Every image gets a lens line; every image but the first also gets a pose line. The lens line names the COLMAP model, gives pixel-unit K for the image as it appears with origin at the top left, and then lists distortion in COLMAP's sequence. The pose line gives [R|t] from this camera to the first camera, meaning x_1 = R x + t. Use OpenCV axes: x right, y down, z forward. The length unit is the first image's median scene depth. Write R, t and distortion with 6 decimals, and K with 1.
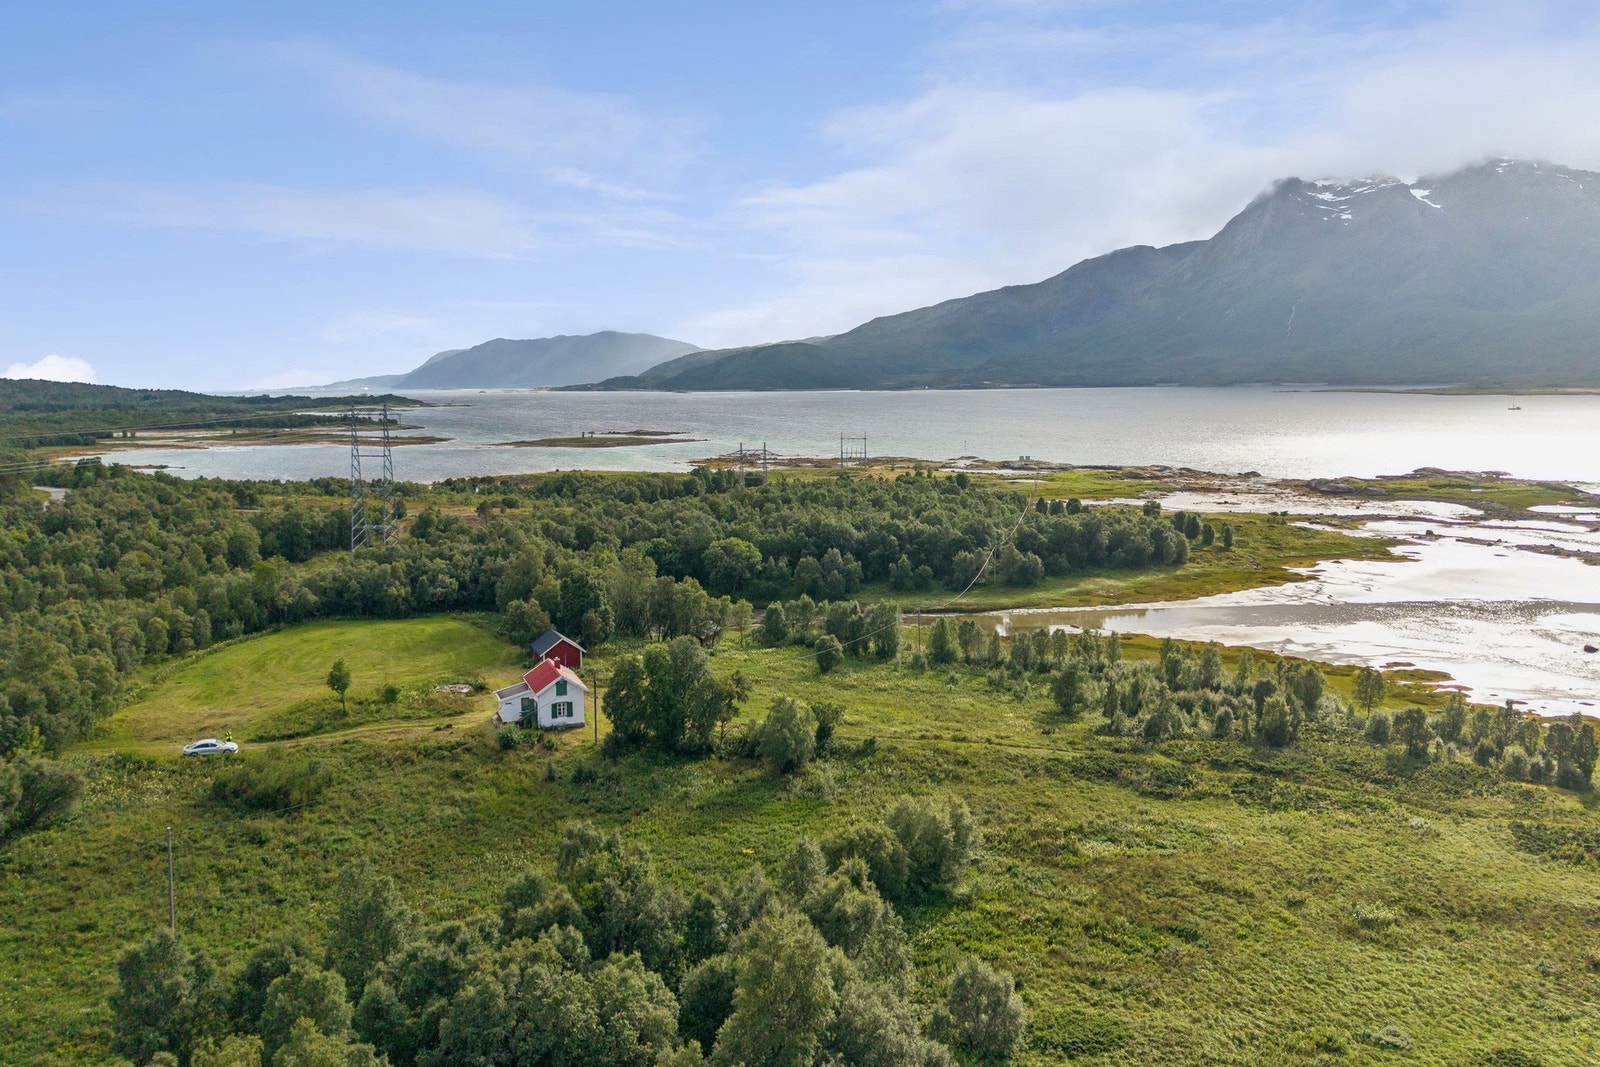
lens RADIAL K [[1254.0, 0, 823.0], [0, 1254.0, 567.4], [0, 0, 1]] dist [0.074957, -0.156349]
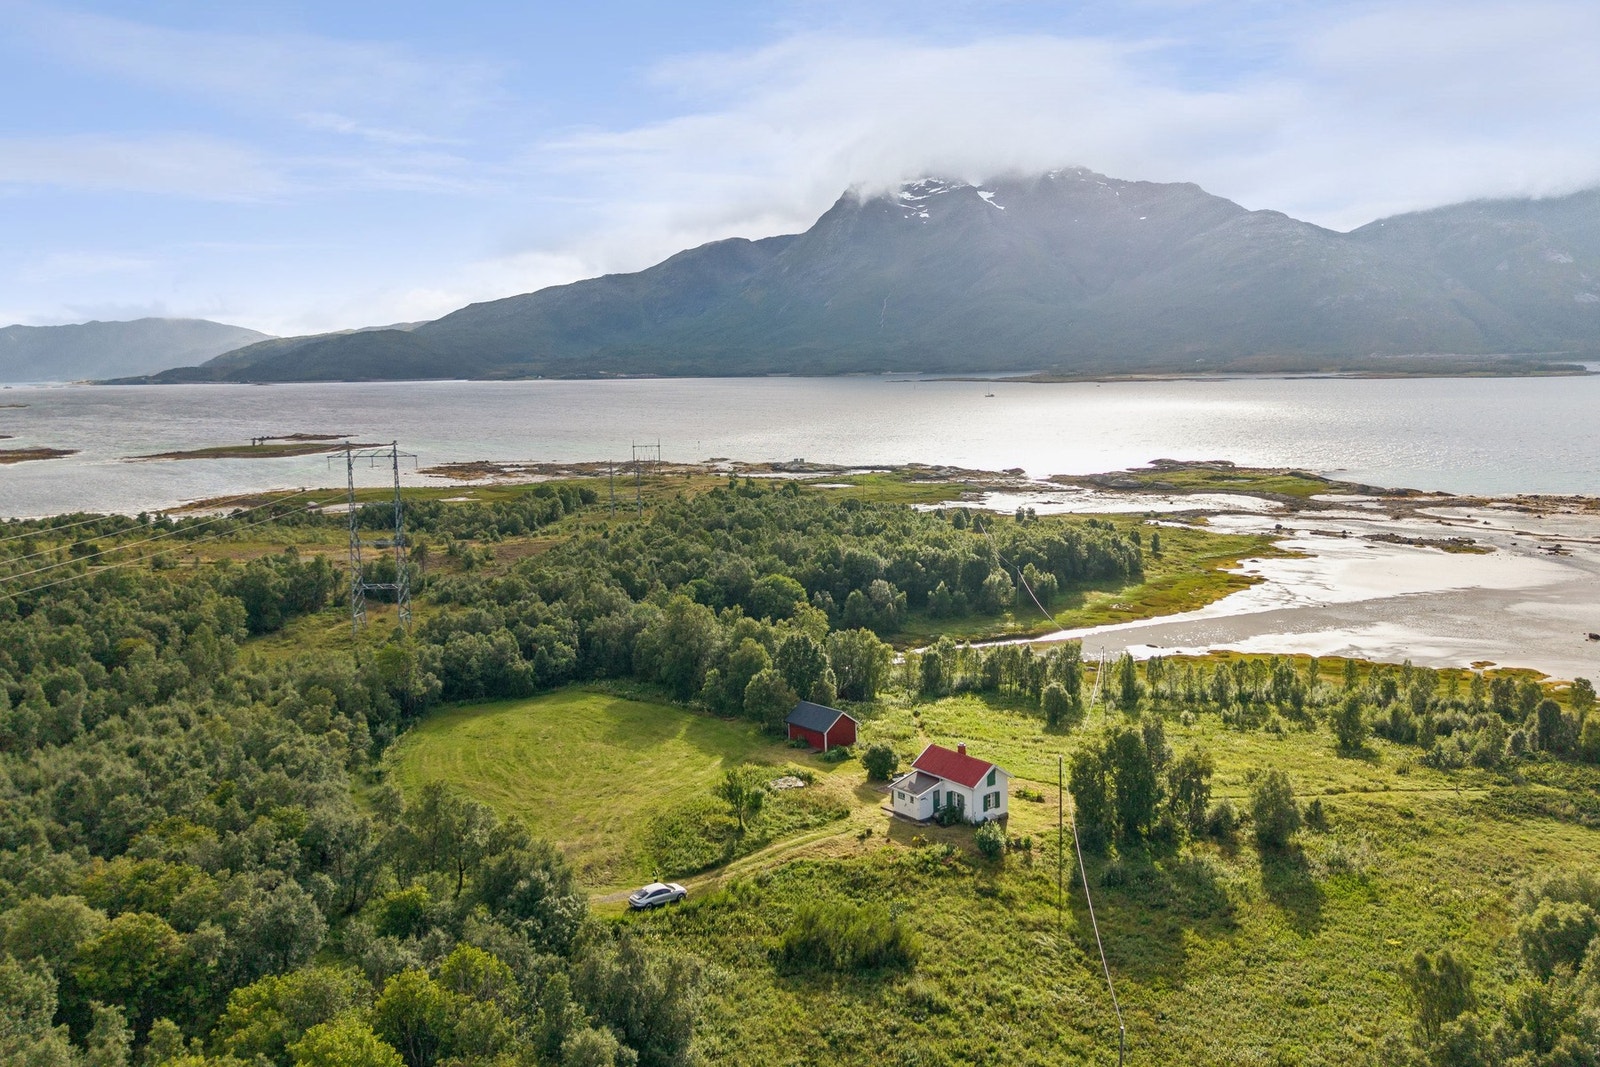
lens RADIAL K [[1254.0, 0, 823.0], [0, 1254.0, 567.4], [0, 0, 1]] dist [0.074957, -0.156349]
pose [[0.954208, -0.054480, 0.294142, -0.249265], [0.052113, 0.998515, 0.015885, -0.033125], [-0.294571, 0.000172, 0.955630, 0.068486]]
